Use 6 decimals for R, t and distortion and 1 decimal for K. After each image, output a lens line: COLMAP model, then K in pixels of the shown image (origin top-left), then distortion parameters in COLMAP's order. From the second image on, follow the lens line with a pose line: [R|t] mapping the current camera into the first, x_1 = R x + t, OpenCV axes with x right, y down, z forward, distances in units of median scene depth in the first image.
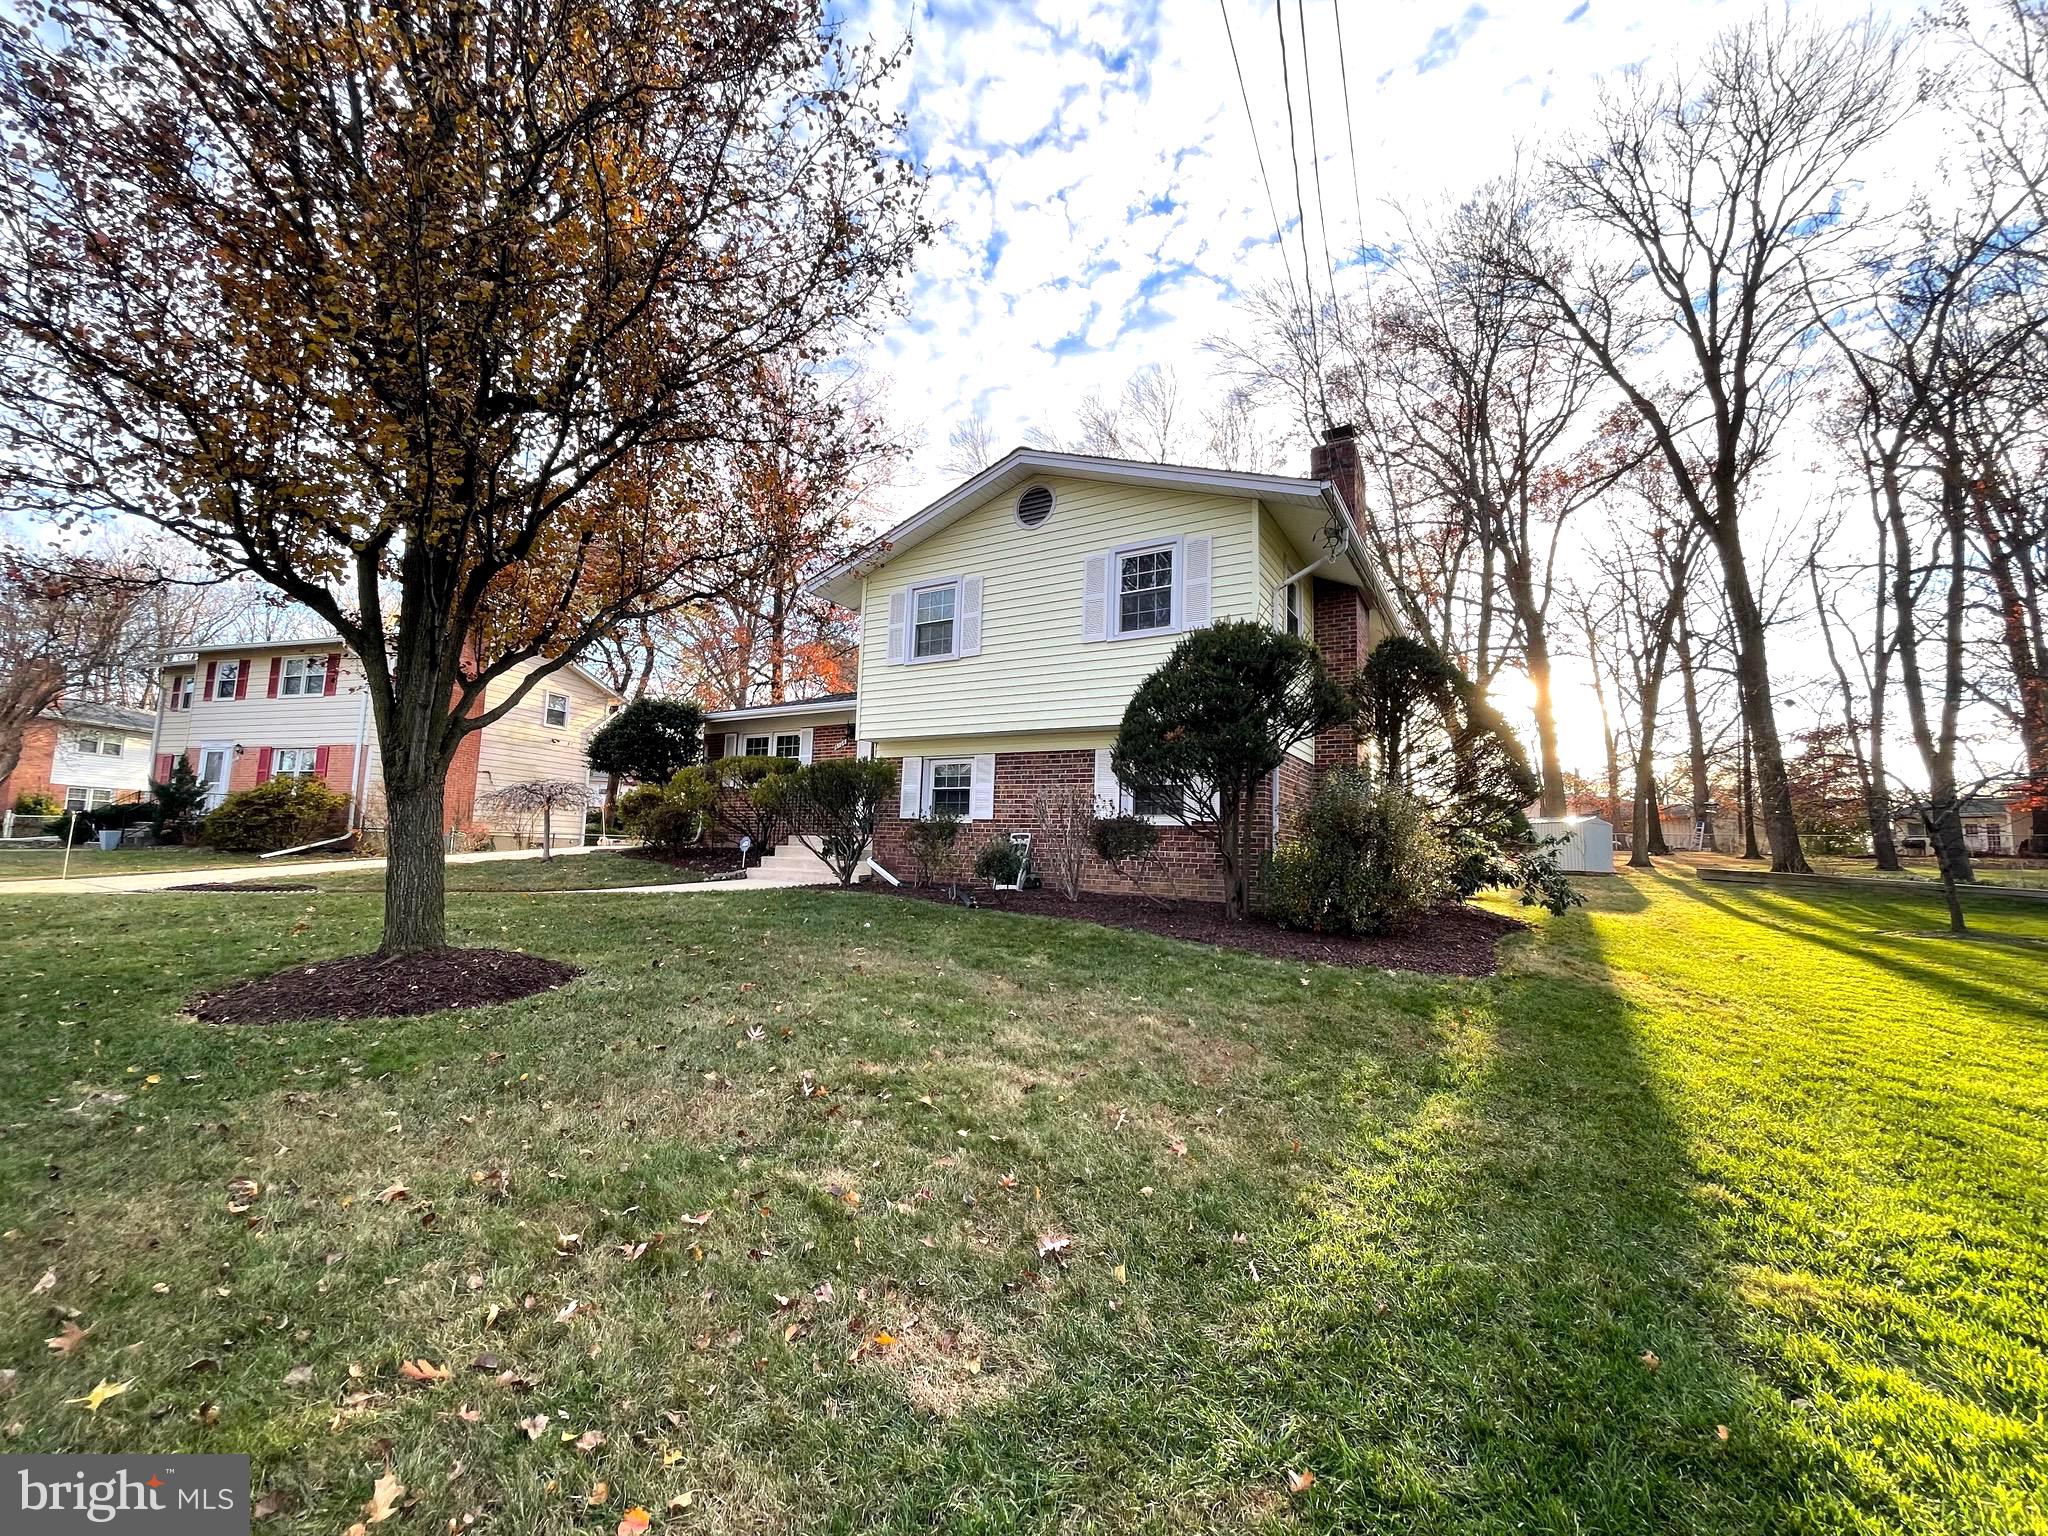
lens RADIAL K [[821.8, 0, 1018.8], [0, 821.8, 763.6], [0, 0, 1]] dist [-0.001360, 0.001209]
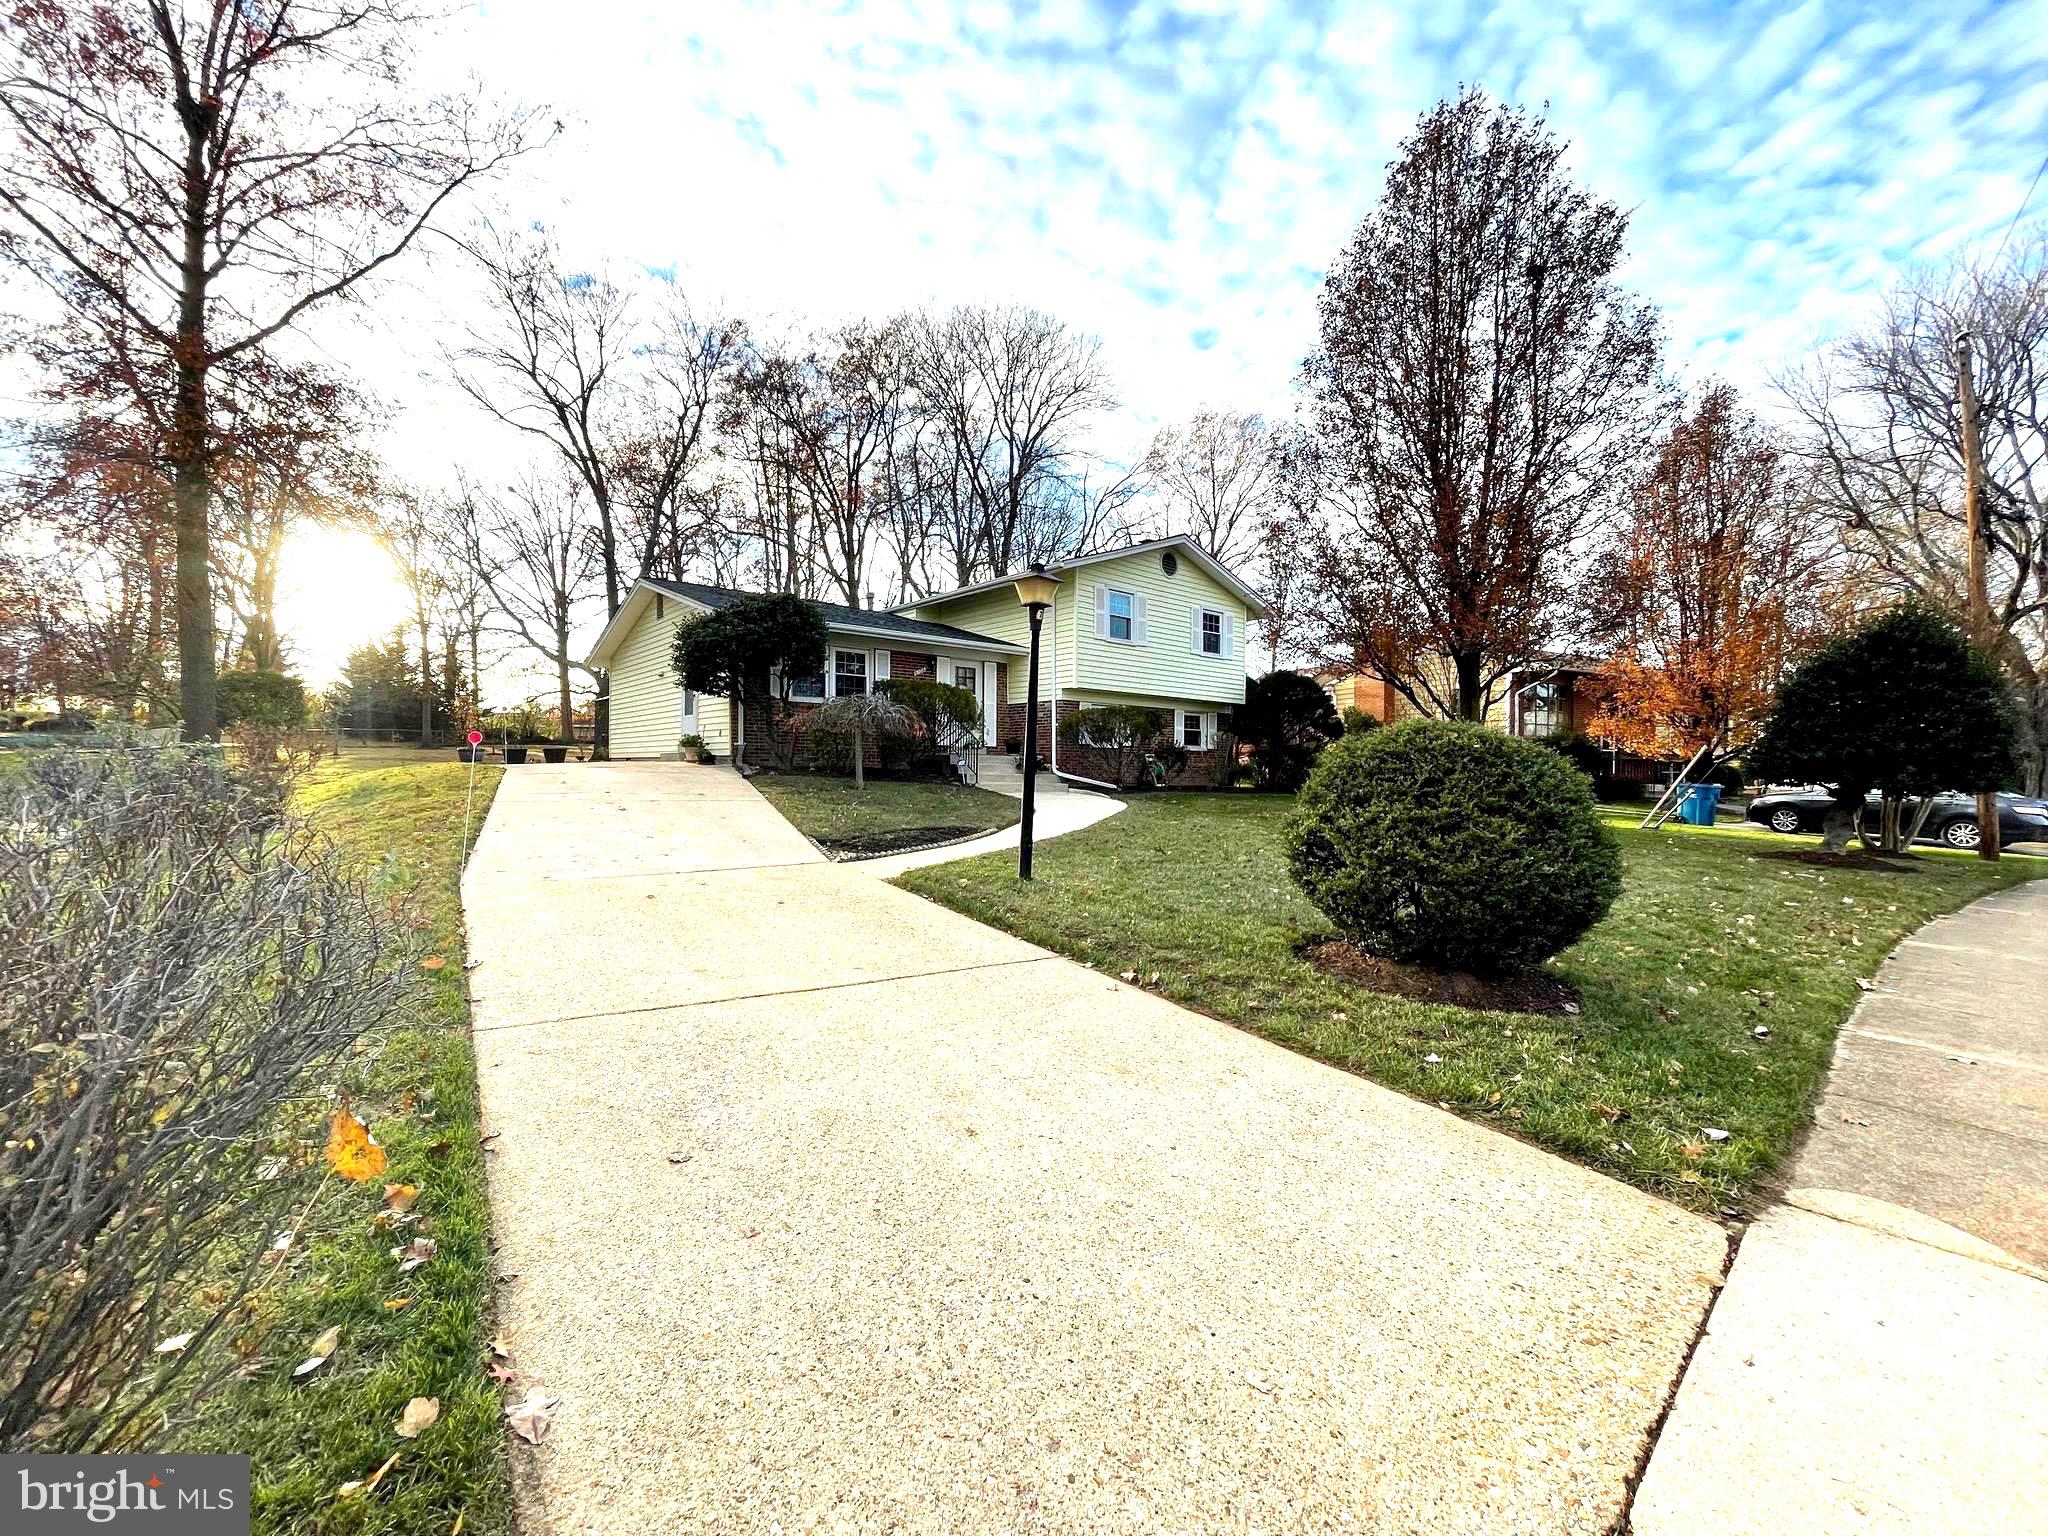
lens RADIAL K [[821.8, 0, 1010.0], [0, 821.8, 790.3], [0, 0, 1]] dist [-0.001360, 0.001209]
pose [[0.331005, -0.035579, 0.942958, -2.301201], [-0.097796, 0.992614, 0.071781, 0.084997], [-0.938547, -0.115978, 0.325081, 0.928376]]
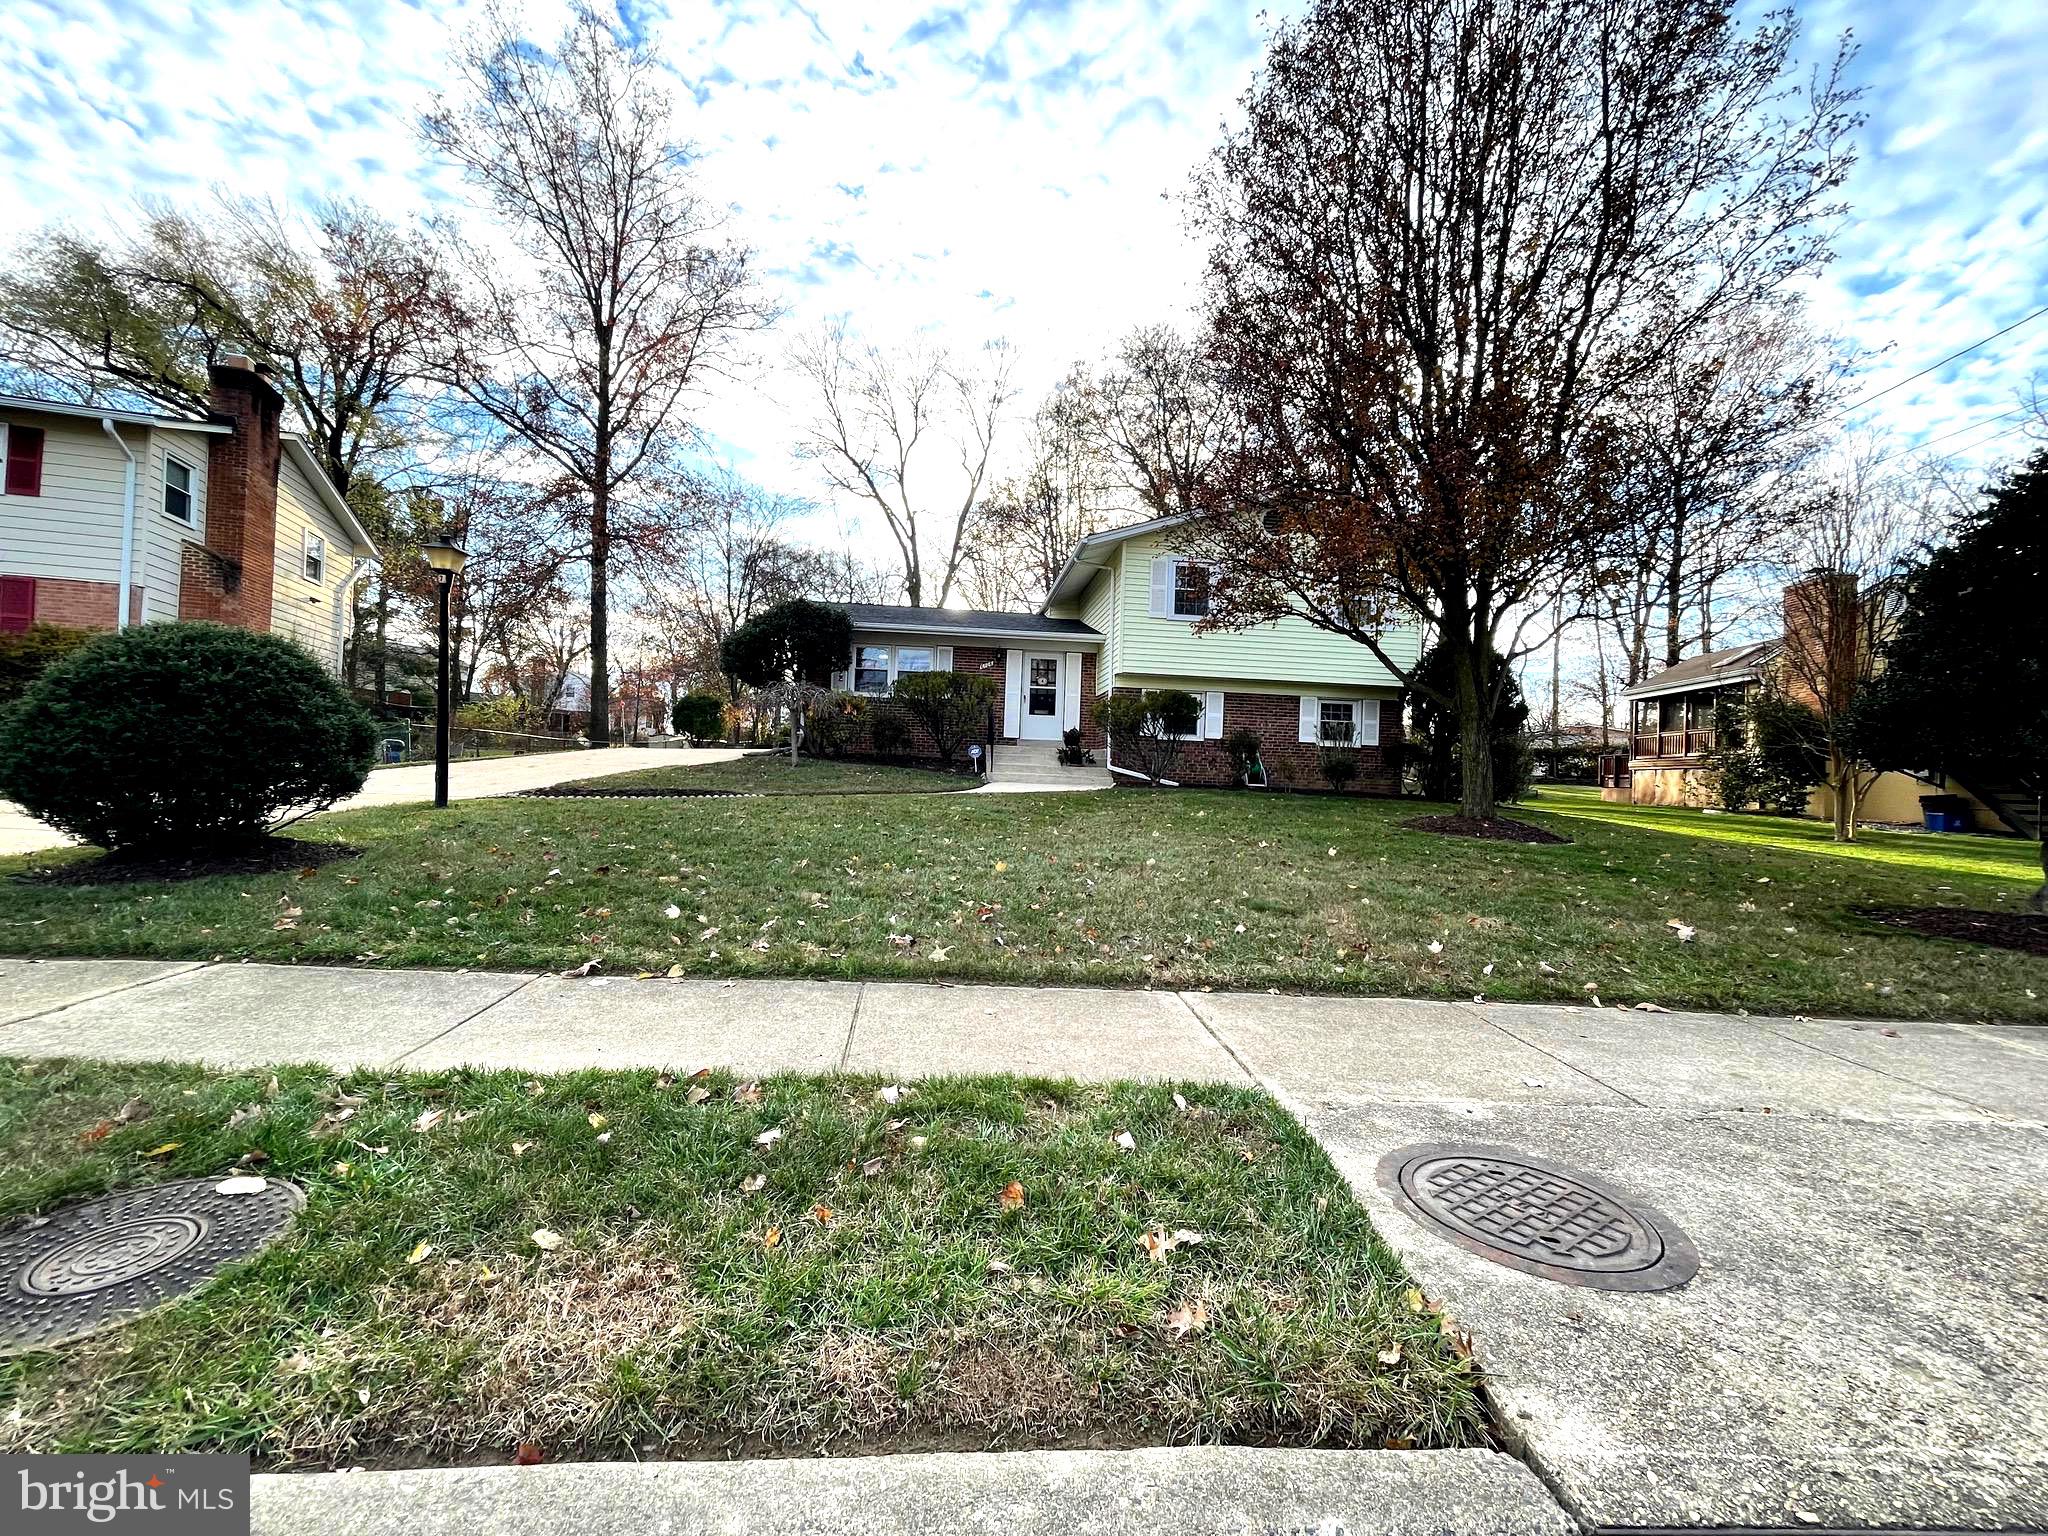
lens RADIAL K [[821.8, 0, 1014.6], [0, 821.8, 759.4], [0, 0, 1]] dist [-0.001360, 0.001209]
pose [[0.805244, 0.019473, 0.592624, -1.585030], [-0.077555, 0.994333, 0.072706, 0.037601], [-0.587850, -0.104507, 0.802191, 0.098546]]
